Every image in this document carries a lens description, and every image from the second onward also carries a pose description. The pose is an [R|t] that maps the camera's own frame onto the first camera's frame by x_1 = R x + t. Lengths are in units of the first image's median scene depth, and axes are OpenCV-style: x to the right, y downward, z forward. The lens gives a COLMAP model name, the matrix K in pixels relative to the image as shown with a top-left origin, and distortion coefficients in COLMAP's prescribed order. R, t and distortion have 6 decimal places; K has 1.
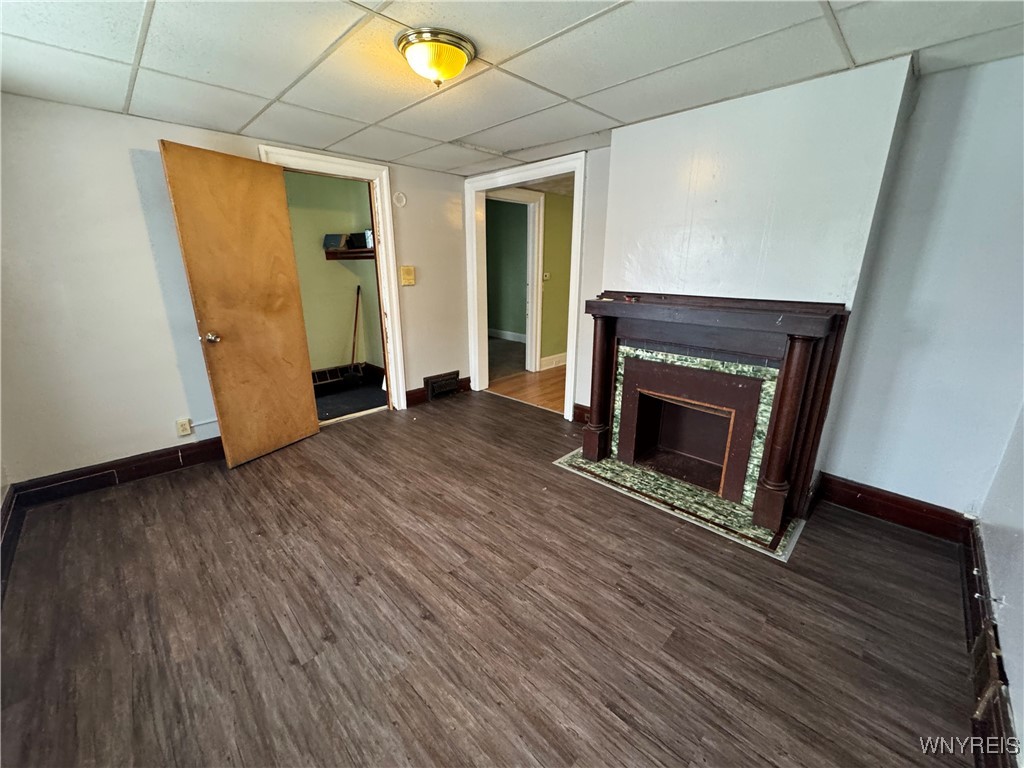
lens RADIAL K [[407.2, 0, 512.0], [0, 407.2, 384.0], [0, 0, 1]] dist [-0.002294, 0.000320]
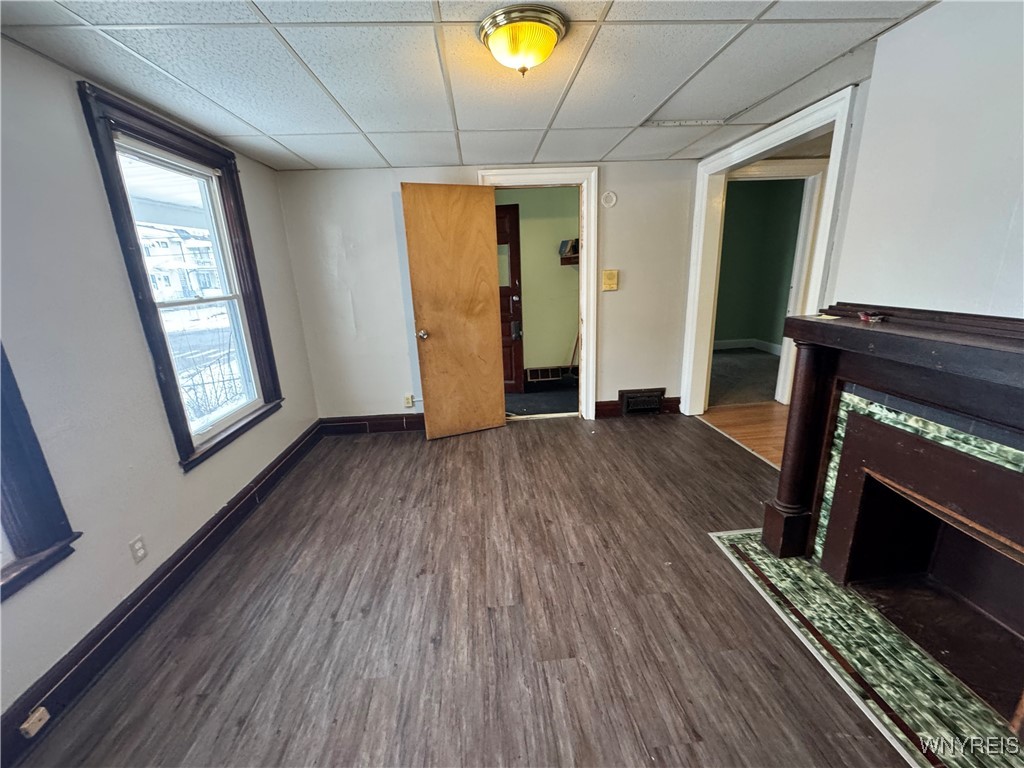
lens RADIAL K [[407.2, 0, 512.0], [0, 407.2, 384.0], [0, 0, 1]] dist [-0.002294, 0.000320]
pose [[0.758208, 0.145770, -0.635509, 0.279141], [-0.144174, 0.988044, 0.054623, -0.068480], [0.635873, 0.050209, 0.770159, 0.206456]]
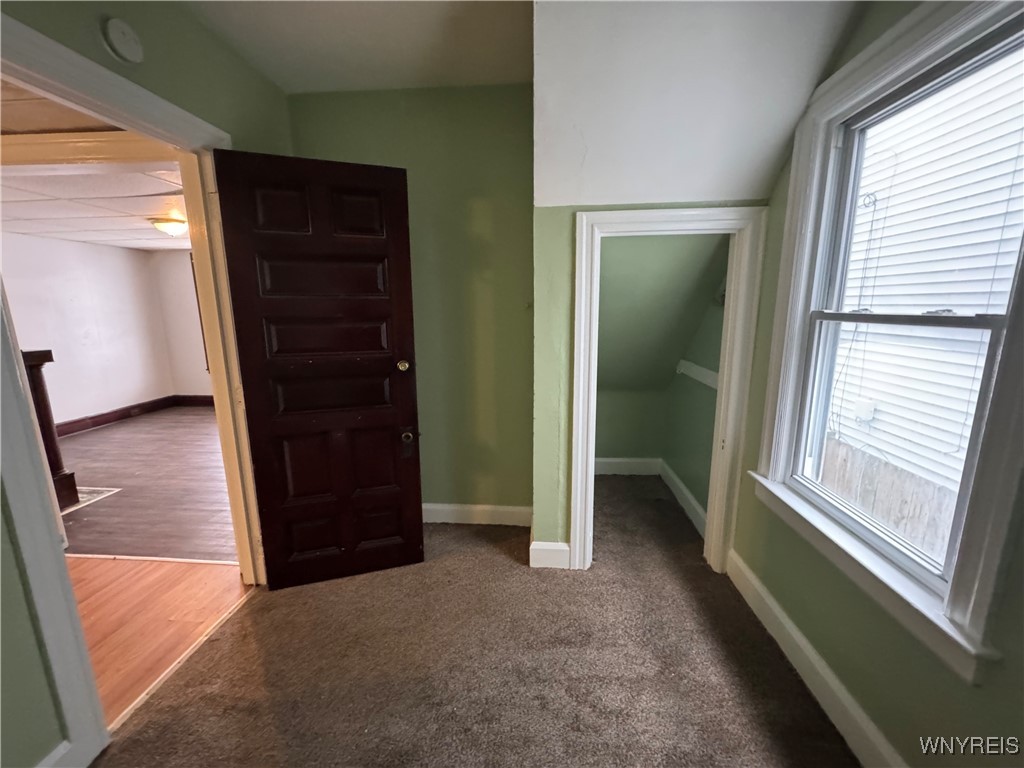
lens RADIAL K [[407.2, 0, 512.0], [0, 407.2, 384.0], [0, 0, 1]] dist [-0.002294, 0.000320]
pose [[-0.761893, 0.127784, -0.634972, -0.048553], [-0.174861, 0.903363, 0.391610, -0.739771], [0.623652, 0.409397, -0.665922, 2.470025]]
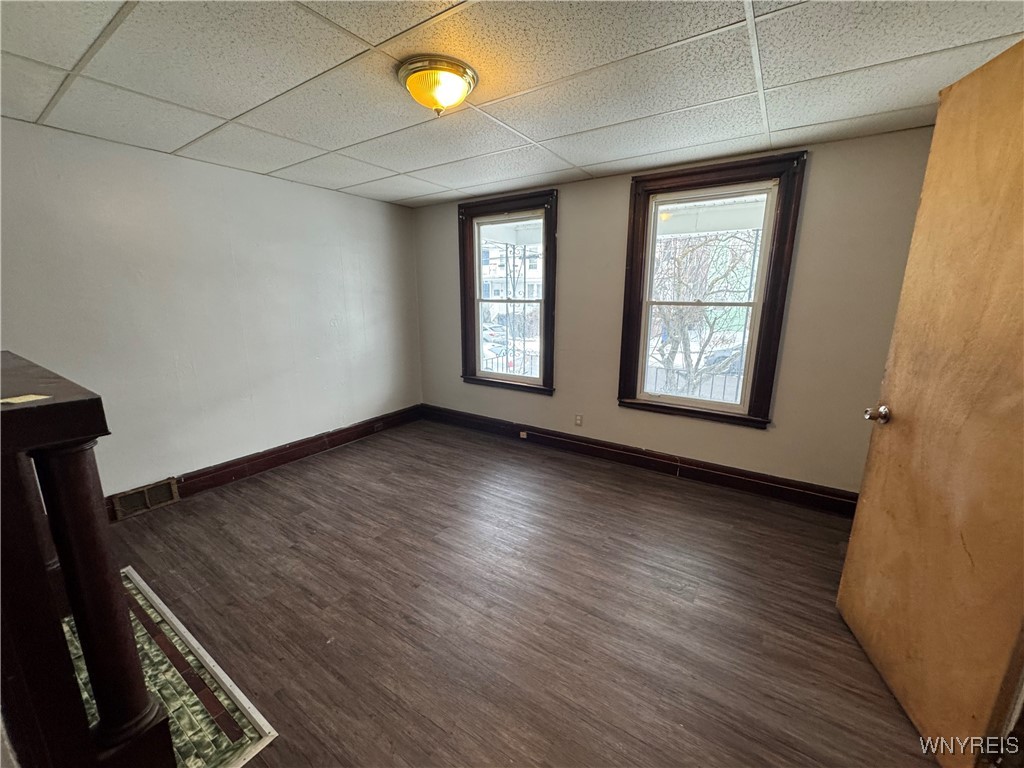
lens RADIAL K [[407.2, 0, 512.0], [0, 407.2, 384.0], [0, 0, 1]] dist [-0.002294, 0.000320]
pose [[-0.980532, 0.039350, -0.192377, -0.086737], [-0.059618, 0.873806, 0.482605, -0.396000], [0.187091, 0.484679, -0.854449, 1.339263]]
